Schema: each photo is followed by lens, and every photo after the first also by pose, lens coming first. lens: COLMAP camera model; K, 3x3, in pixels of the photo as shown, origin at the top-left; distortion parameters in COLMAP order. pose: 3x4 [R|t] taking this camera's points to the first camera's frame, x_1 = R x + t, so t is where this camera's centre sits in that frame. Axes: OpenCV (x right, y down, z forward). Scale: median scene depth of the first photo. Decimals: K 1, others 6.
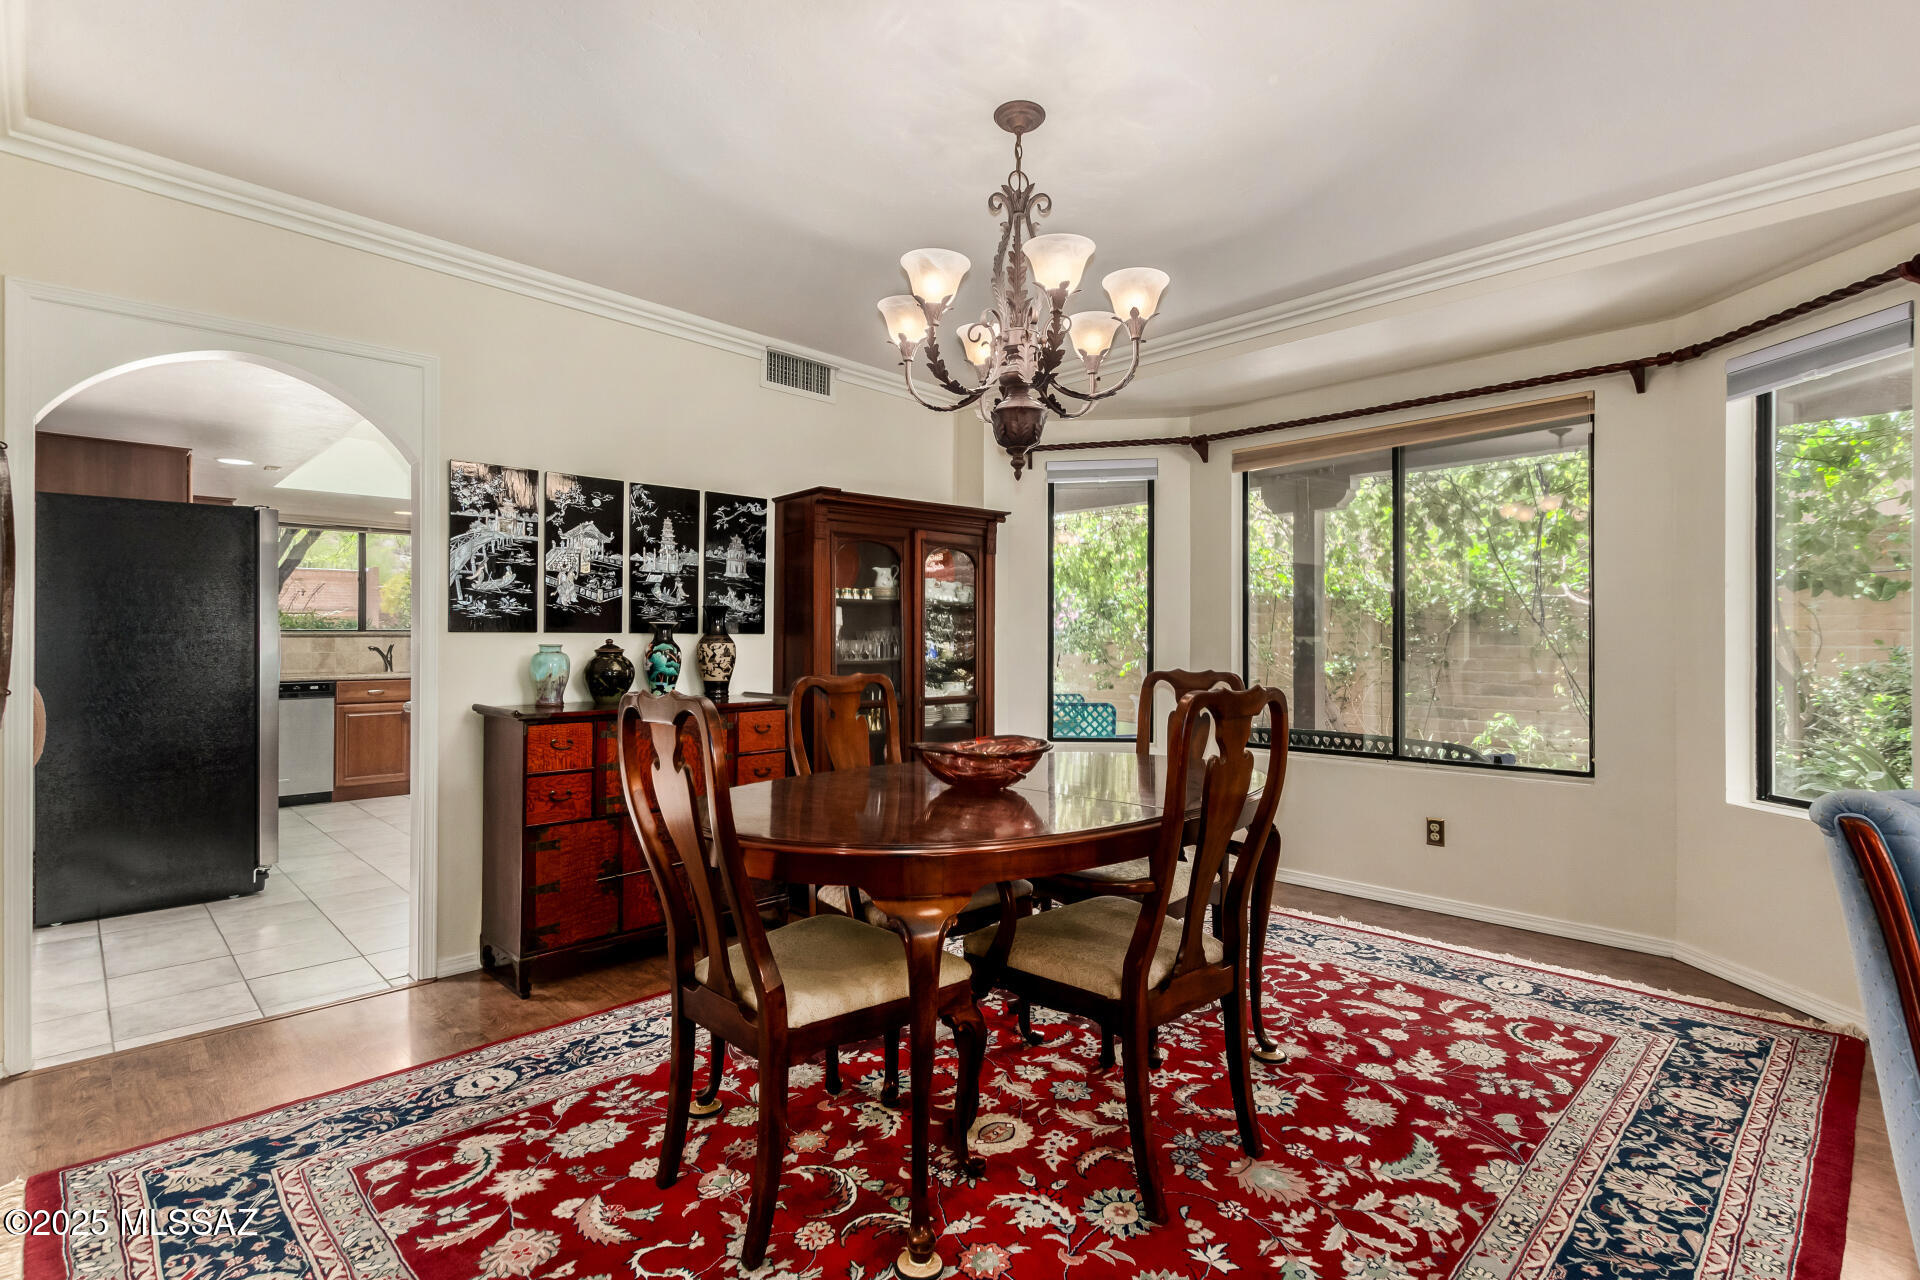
lens RADIAL K [[927.1, 0, 953.1], [0, 927.1, 636.0], [0, 0, 1]] dist [0.012868, -0.007208]
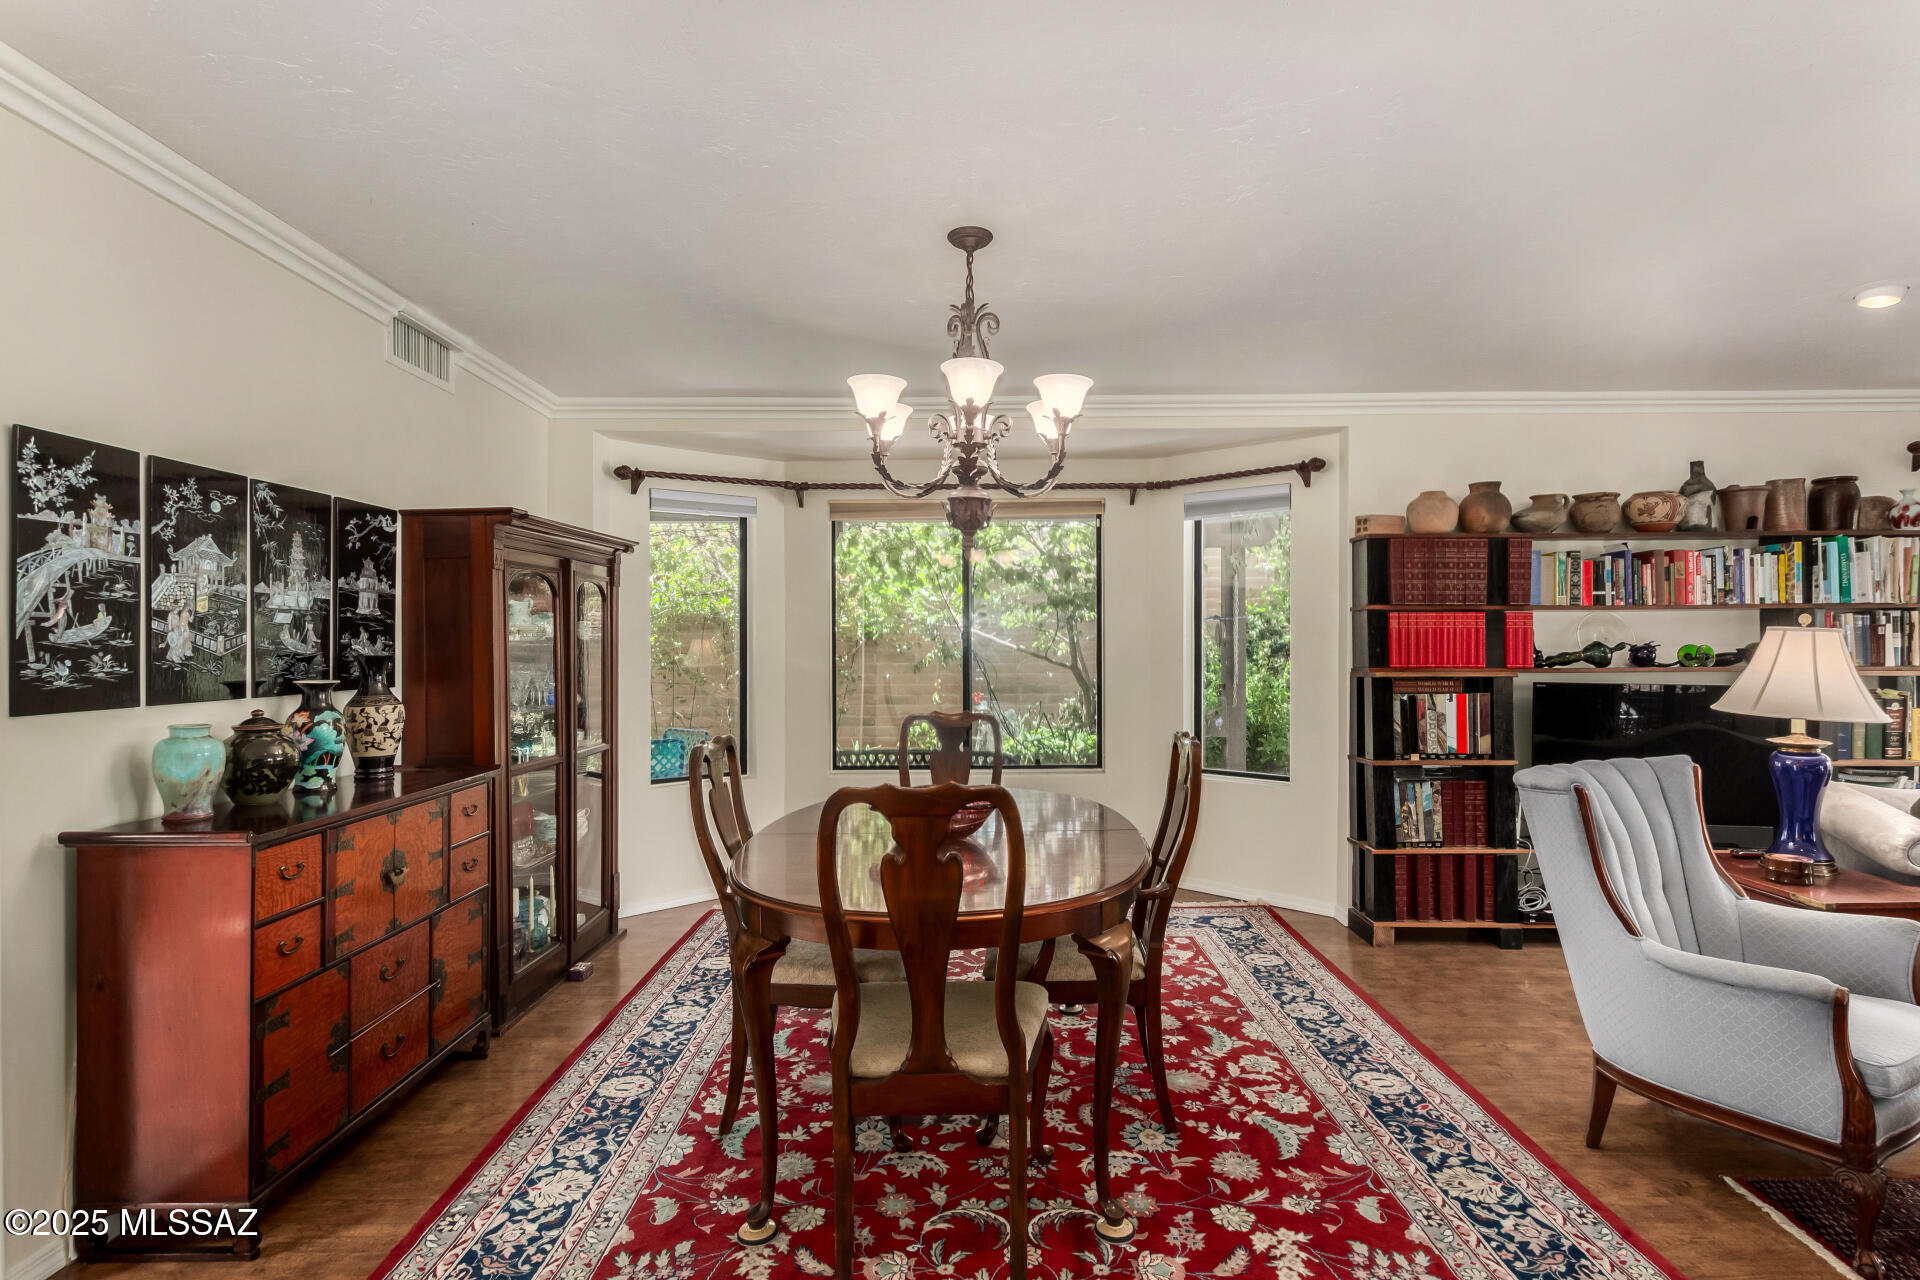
lens RADIAL K [[946.2, 0, 984.8], [0, 946.2, 646.7], [0, 0, 1]] dist [0.013815, -0.000892]
pose [[0.694178, -0.007119, 0.719768, -0.509421], [0.002340, 0.999968, 0.007633, -0.048037], [-0.719800, -0.003614, 0.694173, 0.125295]]
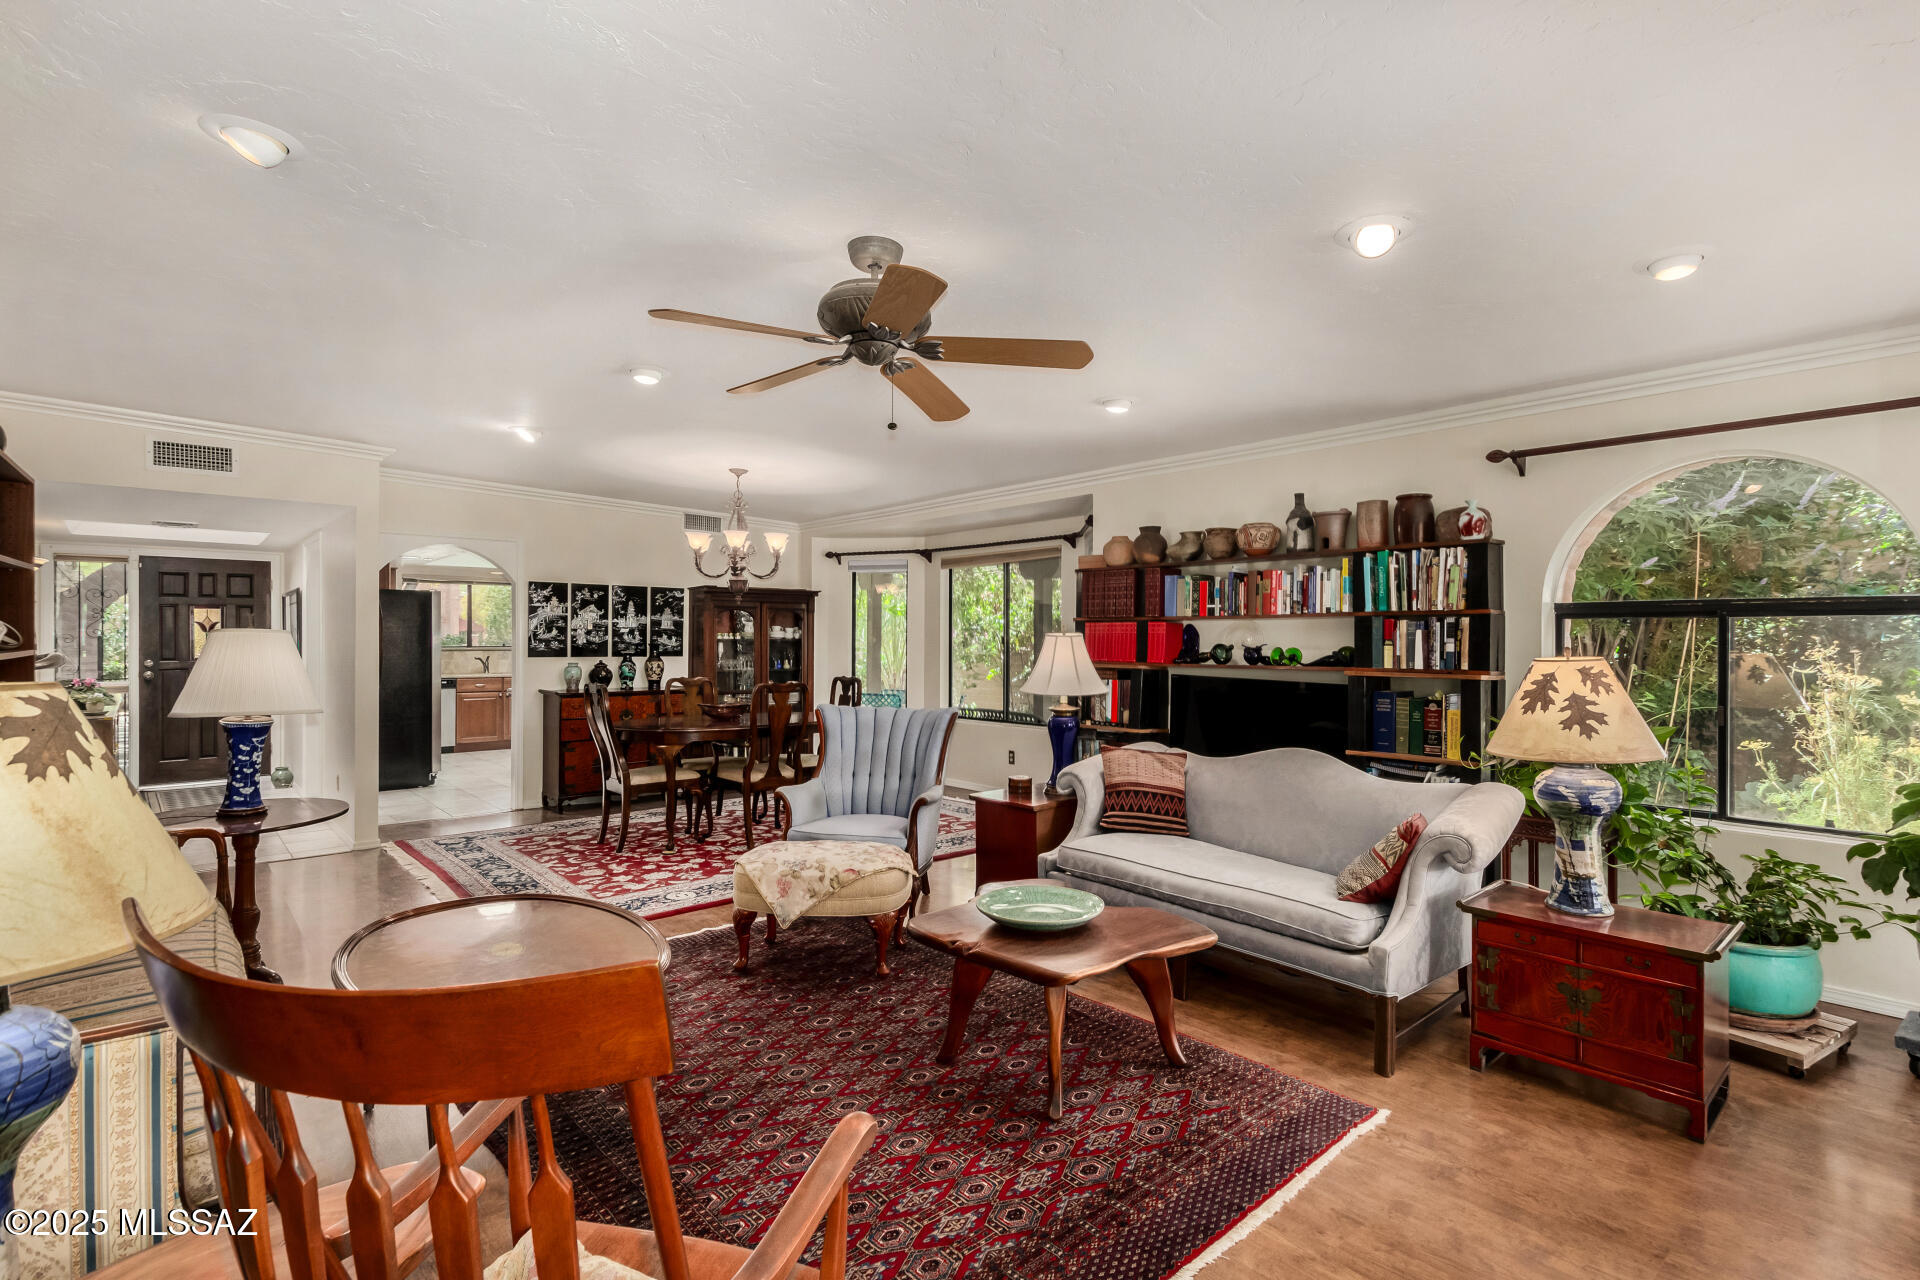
lens RADIAL K [[875.0, 0, 967.9], [0, 875.0, 647.4], [0, 0, 1]] dist [0.001244, -0.005579]
pose [[0.999830, 0.005460, -0.017631, 0.522949], [-0.005313, 0.999951, 0.008402, -0.047989], [0.017676, -0.008307, 0.999809, -1.026521]]
